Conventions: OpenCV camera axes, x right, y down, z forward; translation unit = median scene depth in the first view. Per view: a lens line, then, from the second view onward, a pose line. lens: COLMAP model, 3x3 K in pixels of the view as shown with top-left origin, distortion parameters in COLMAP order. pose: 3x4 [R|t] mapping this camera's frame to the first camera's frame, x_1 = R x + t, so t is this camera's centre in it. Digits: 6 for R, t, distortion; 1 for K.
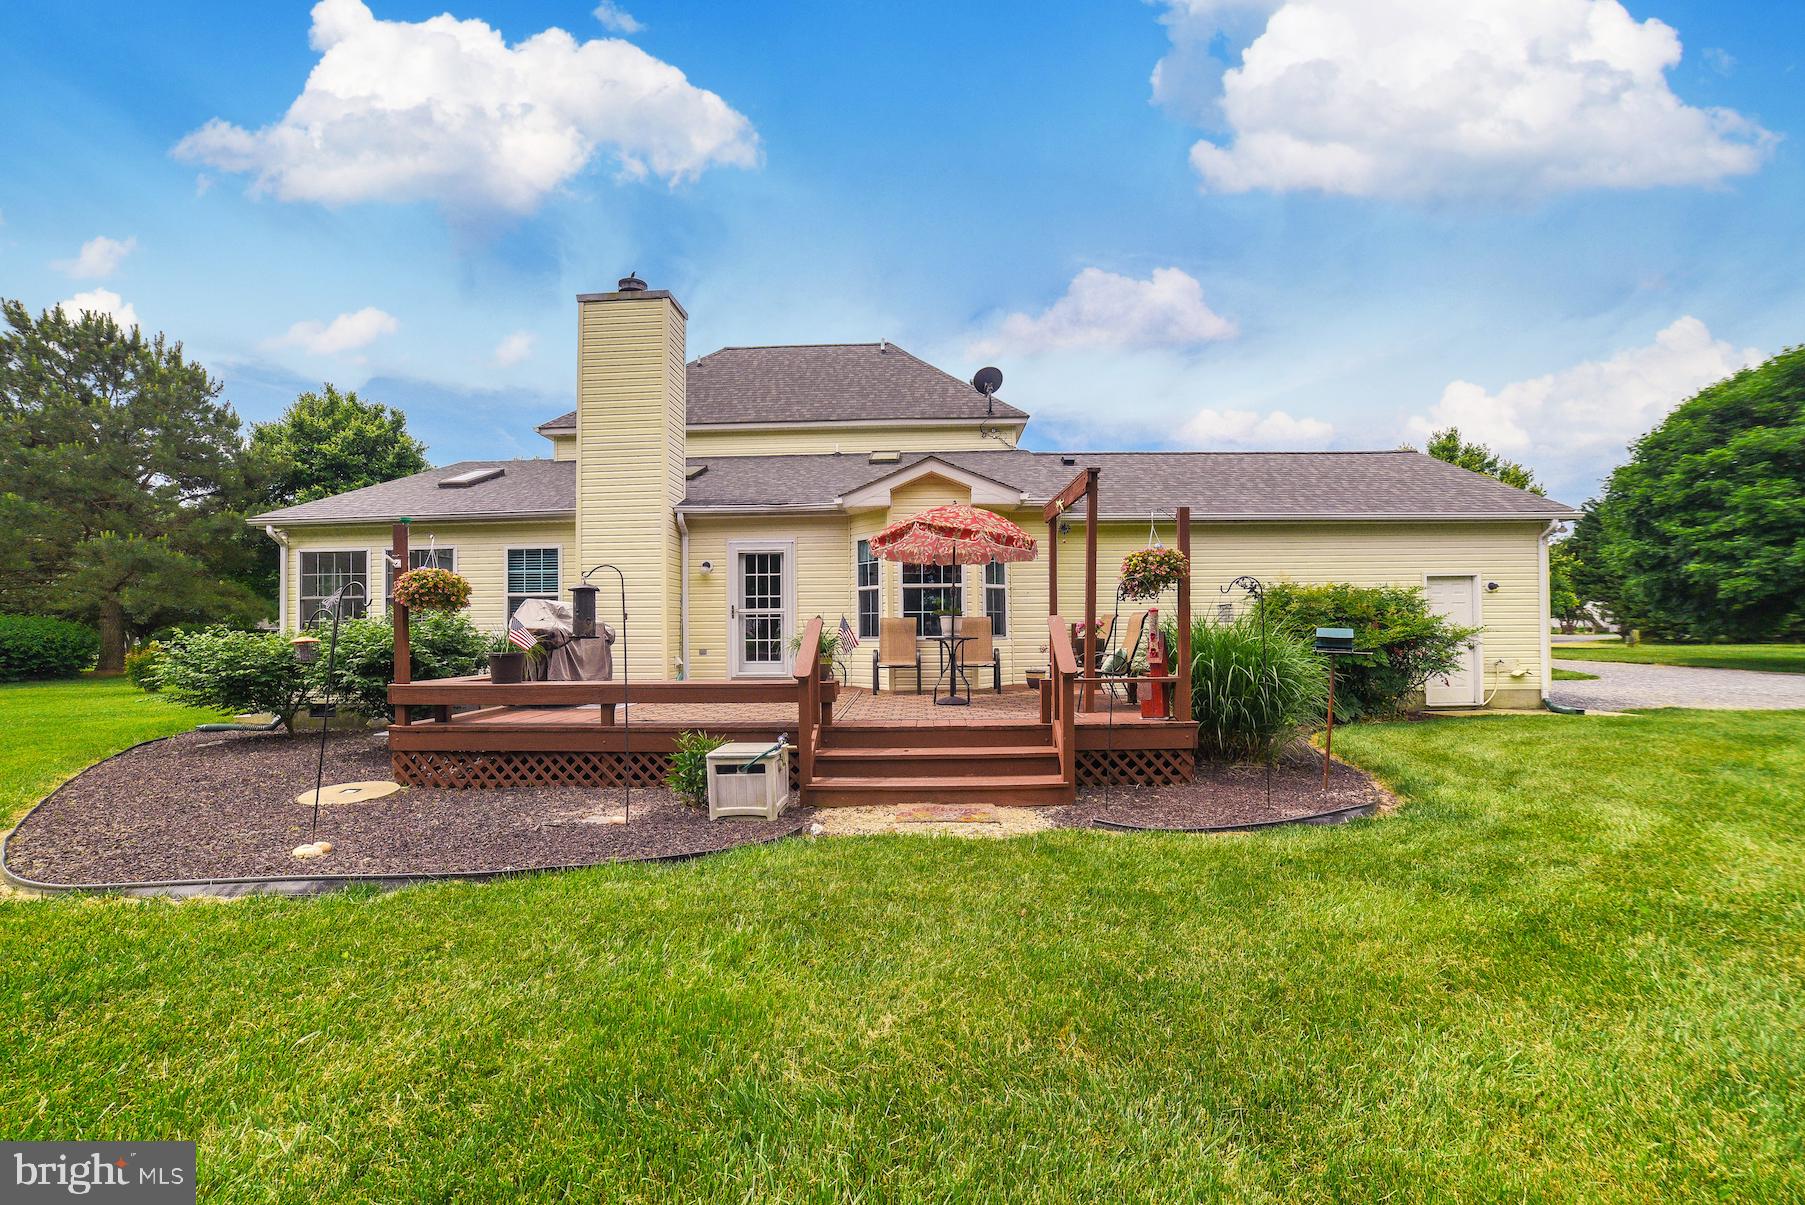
lens RADIAL K [[712.8, 0, 898.5], [0, 712.8, 626.1], [0, 0, 1]] dist [-0.070179, 0.026906]
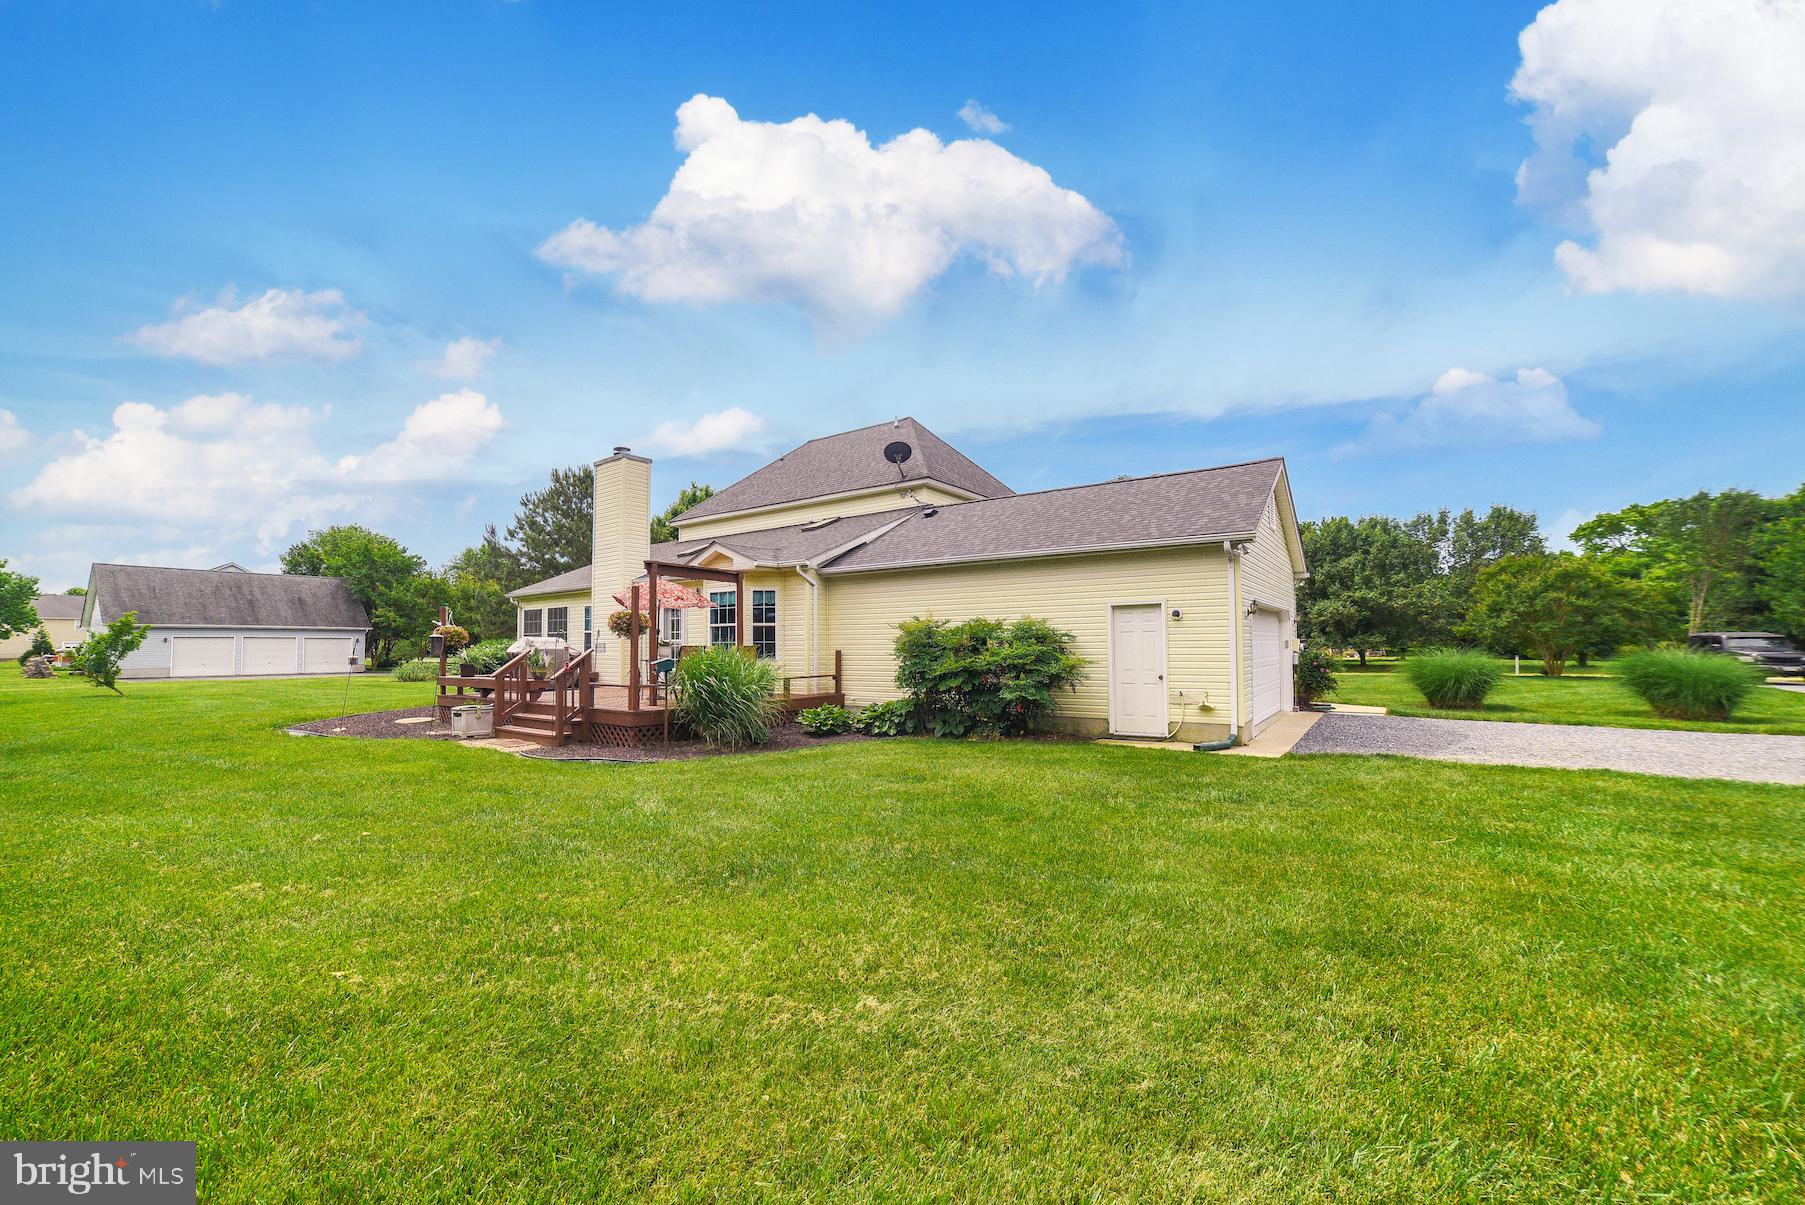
lens RADIAL K [[712.8, 0, 898.5], [0, 712.8, 626.1], [0, 0, 1]] dist [-0.070179, 0.026906]
pose [[0.830927, -0.012597, -0.556238, 1.095174], [0.000902, 0.999773, -0.021295, -0.020083], [0.556380, 0.017193, 0.830750, -0.046368]]
